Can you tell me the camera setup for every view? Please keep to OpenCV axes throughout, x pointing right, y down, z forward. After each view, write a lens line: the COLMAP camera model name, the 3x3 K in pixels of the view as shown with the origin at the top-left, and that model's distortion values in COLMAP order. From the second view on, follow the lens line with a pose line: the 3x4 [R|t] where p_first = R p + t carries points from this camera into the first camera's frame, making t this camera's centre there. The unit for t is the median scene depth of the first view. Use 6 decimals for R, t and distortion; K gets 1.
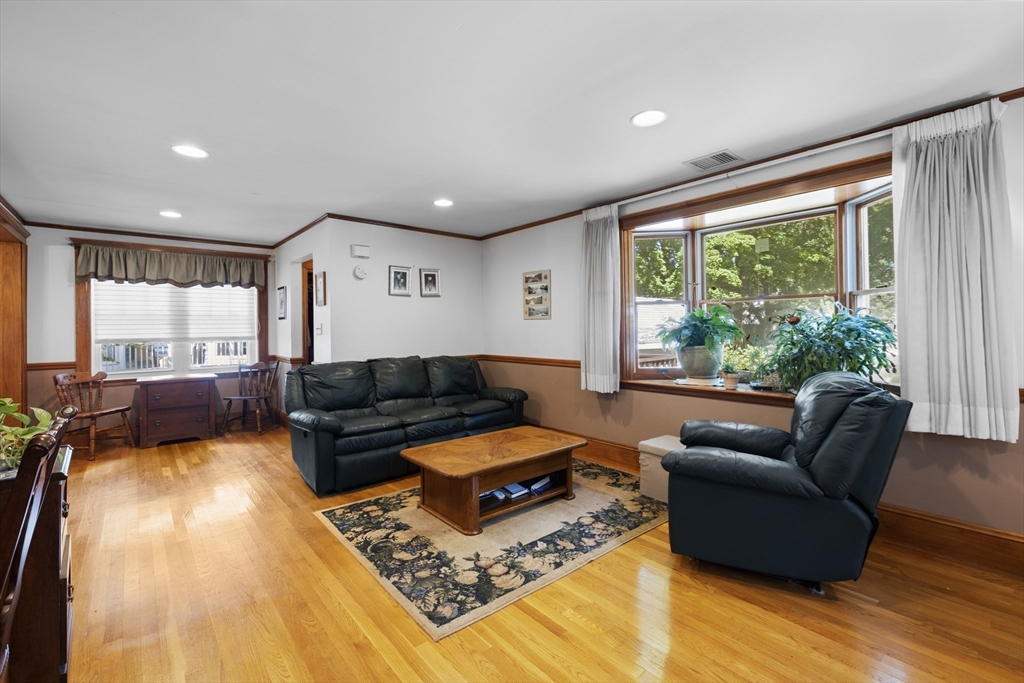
lens RADIAL K [[436.1, 0, 502.2], [0, 436.1, 326.4], [0, 0, 1]] dist [0.004046, -0.000336]
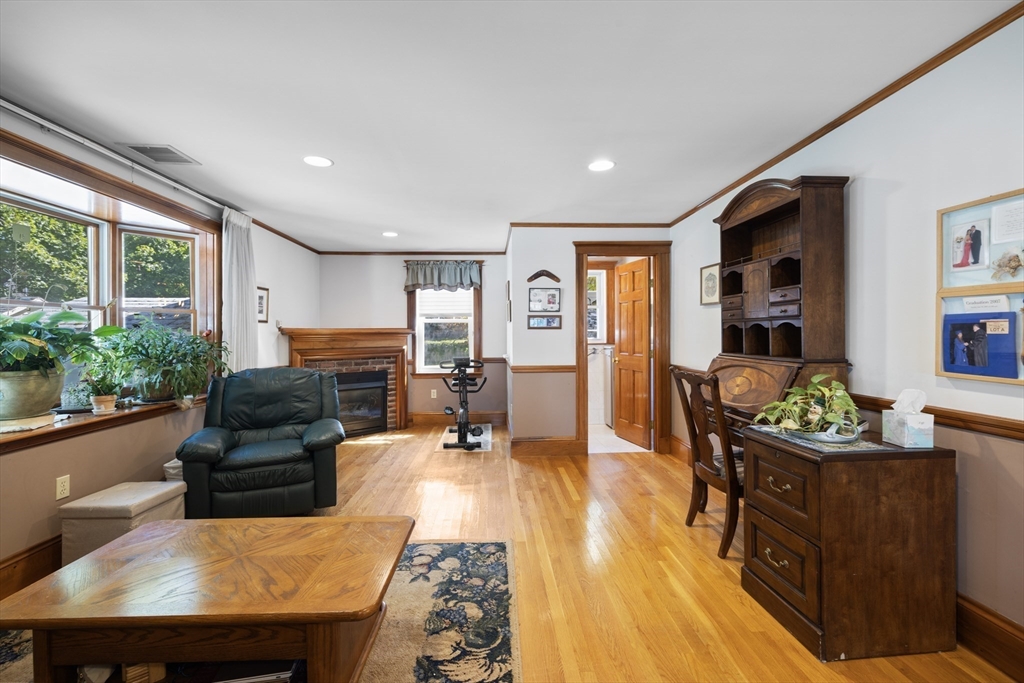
lens RADIAL K [[436.1, 0, 506.6], [0, 436.1, 338.1], [0, 0, 1]] dist [0.004046, -0.000336]
pose [[-0.785384, 0.013273, 0.618867, -0.628997], [0.017289, 0.999850, 0.000498, 0.012310], [-0.618768, 0.011091, -0.785496, 1.273424]]
